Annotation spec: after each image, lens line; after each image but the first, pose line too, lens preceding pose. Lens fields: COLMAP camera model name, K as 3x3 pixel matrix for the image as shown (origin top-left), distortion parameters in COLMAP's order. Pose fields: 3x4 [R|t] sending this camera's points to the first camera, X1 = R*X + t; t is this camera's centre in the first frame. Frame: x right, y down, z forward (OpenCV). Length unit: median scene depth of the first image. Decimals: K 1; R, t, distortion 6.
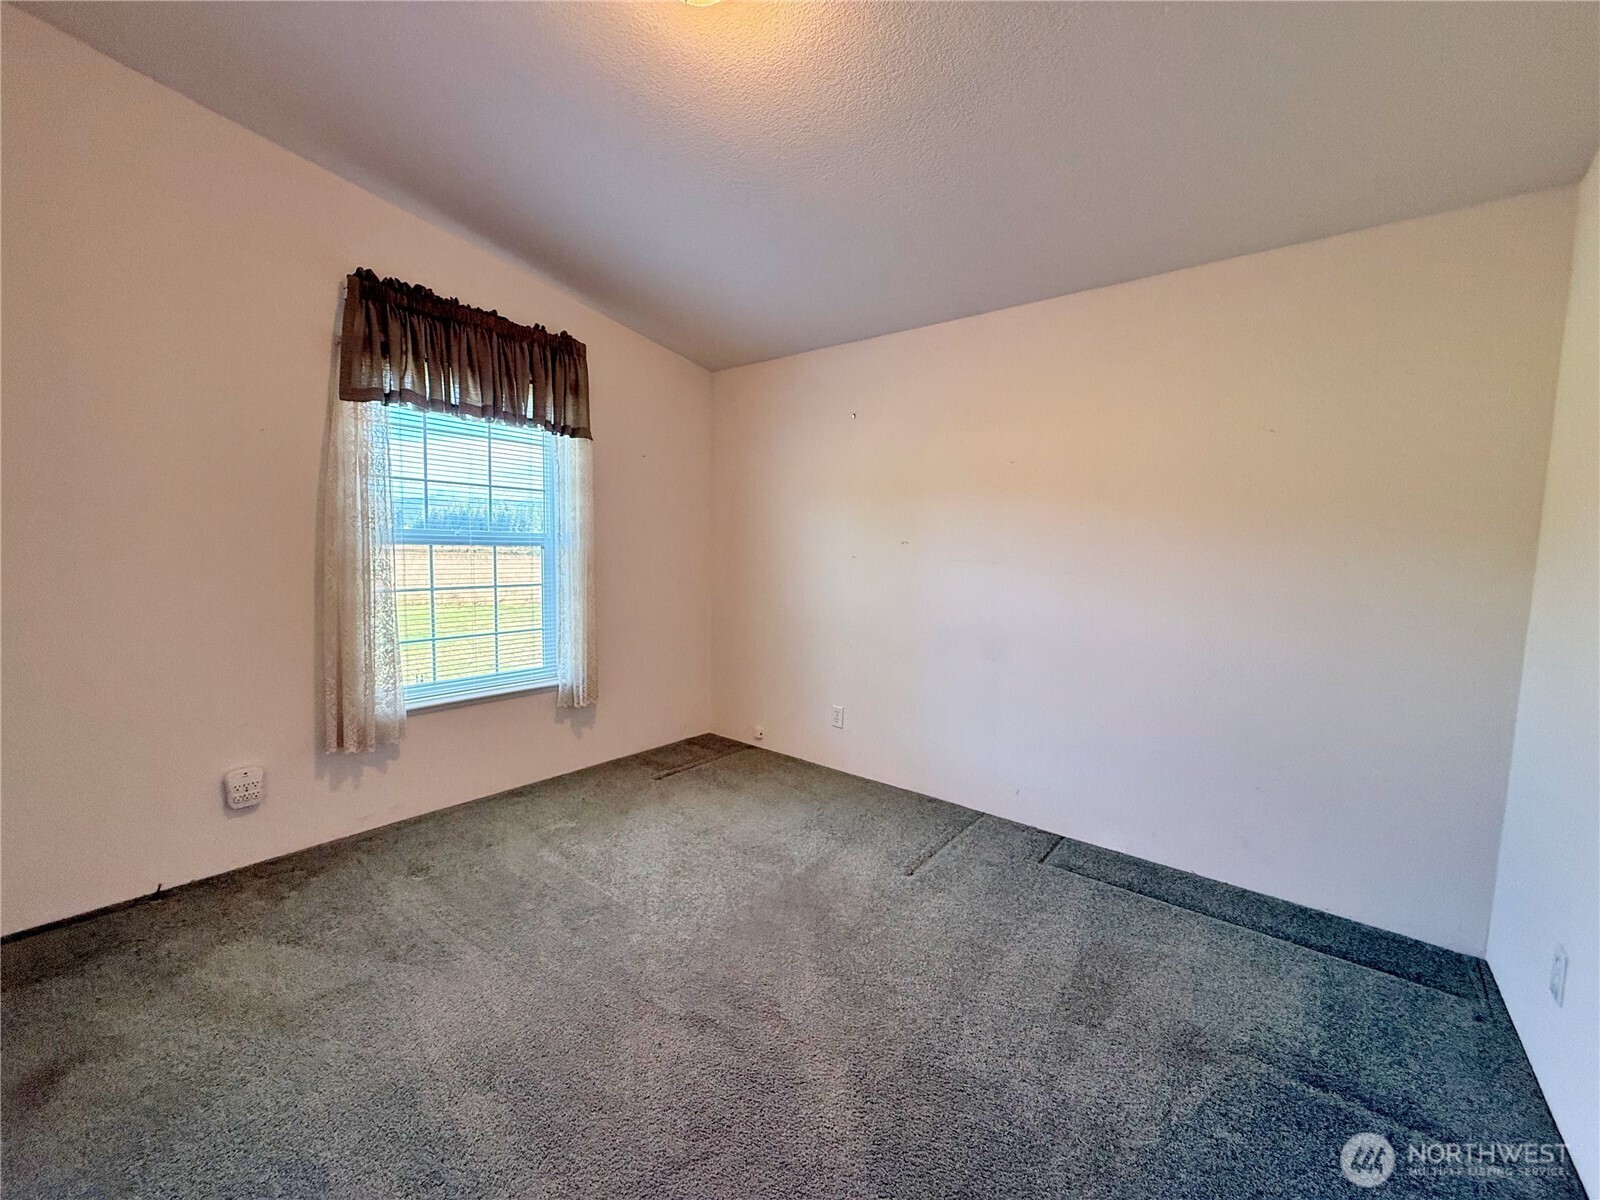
lens RADIAL K [[633.8, 0, 798.0], [0, 633.8, 597.4], [0, 0, 1]] dist [-0.000123, -0.000902]
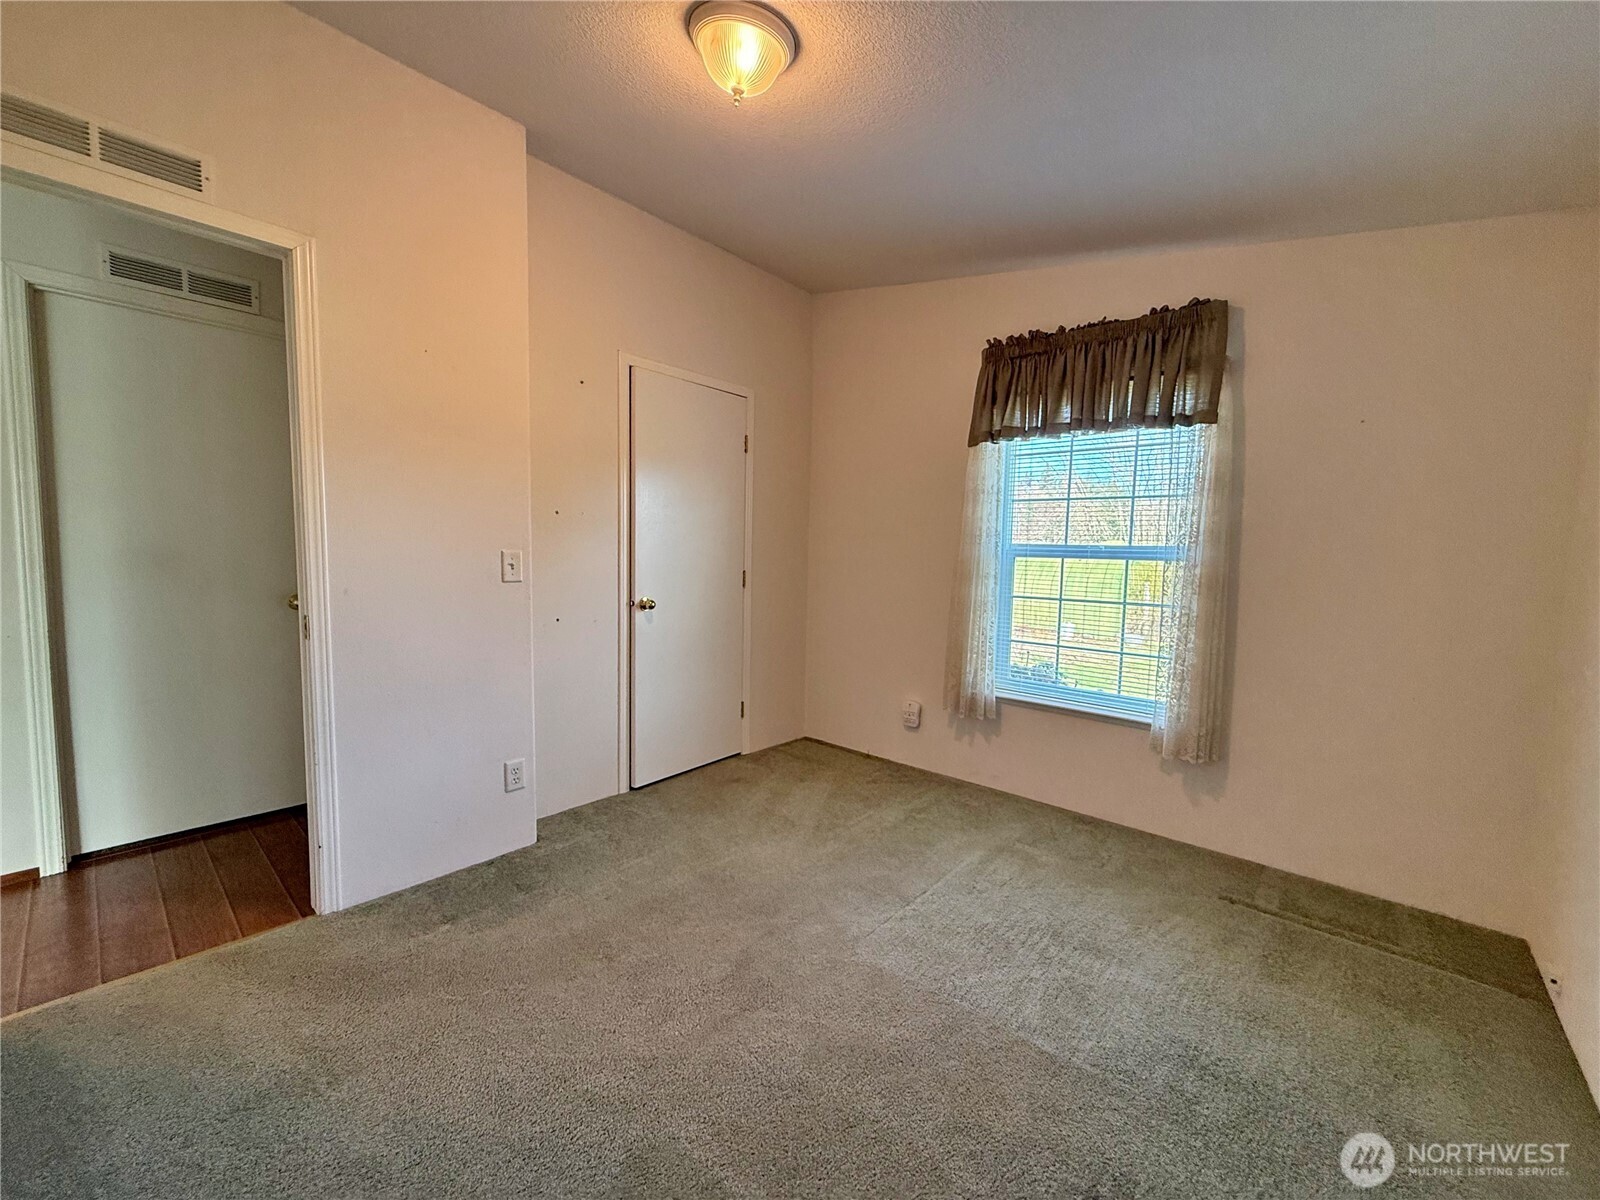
lens RADIAL K [[633.8, 0, 805.1], [0, 633.8, 598.3], [0, 0, 1]] dist [-0.000123, -0.000902]
pose [[-0.041029, 0.052133, -0.997797, 0.535752], [-0.105324, 0.992848, 0.056205, -0.030543], [0.993591, 0.107398, -0.035245, 0.624429]]
